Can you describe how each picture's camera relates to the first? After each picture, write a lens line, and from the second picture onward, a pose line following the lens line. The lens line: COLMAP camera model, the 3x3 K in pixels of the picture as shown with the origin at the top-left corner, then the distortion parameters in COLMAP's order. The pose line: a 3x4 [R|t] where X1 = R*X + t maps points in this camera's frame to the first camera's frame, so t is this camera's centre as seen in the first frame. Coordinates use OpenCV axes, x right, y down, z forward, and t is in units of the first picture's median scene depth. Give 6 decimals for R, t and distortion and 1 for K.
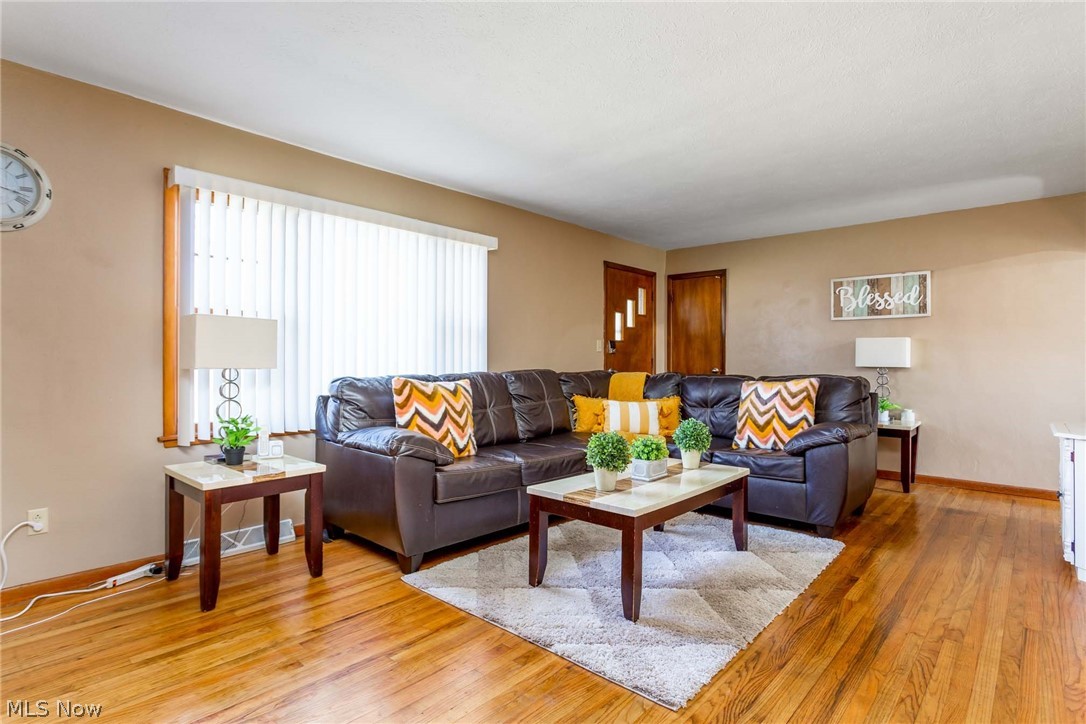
lens RADIAL K [[556.0, 0, 540.1], [0, 556.0, 358.9], [0, 0, 1]] dist [-0.001527, 0.000078]
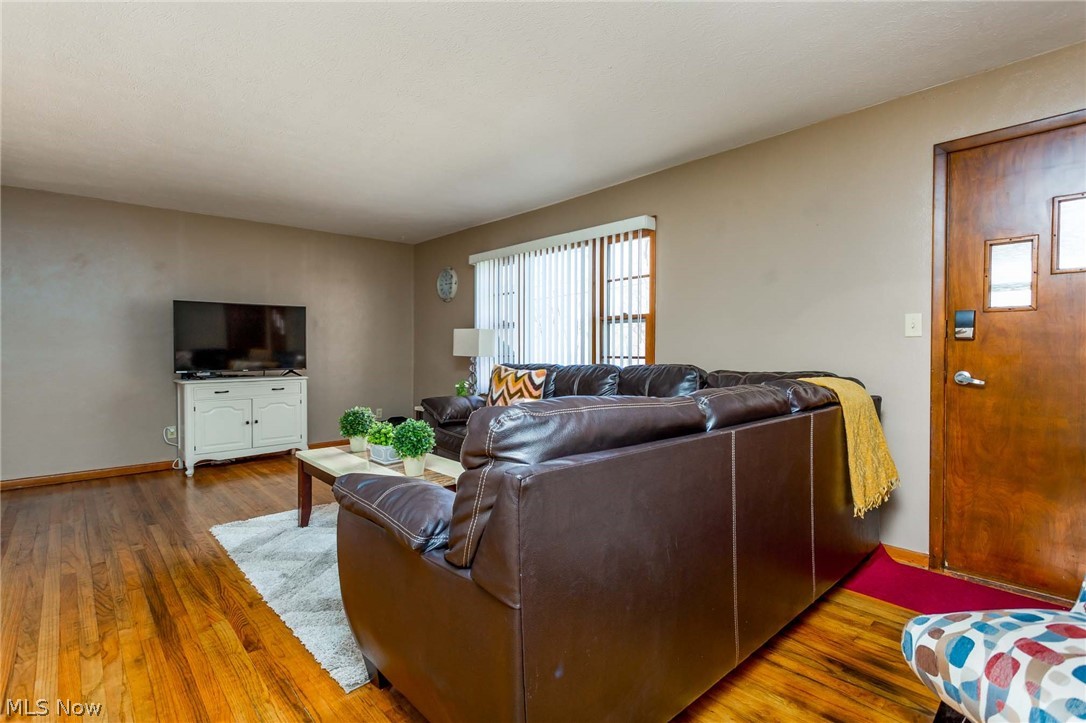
lens RADIAL K [[517.4, 0, 539.8], [0, 517.4, 362.5], [0, 0, 1]] dist [0.003917, -0.000241]
pose [[-0.097109, 0.021709, -0.995037, 1.545220], [0.004168, 0.999762, 0.021405, 0.000924], [0.995265, -0.002069, -0.097176, 1.854469]]
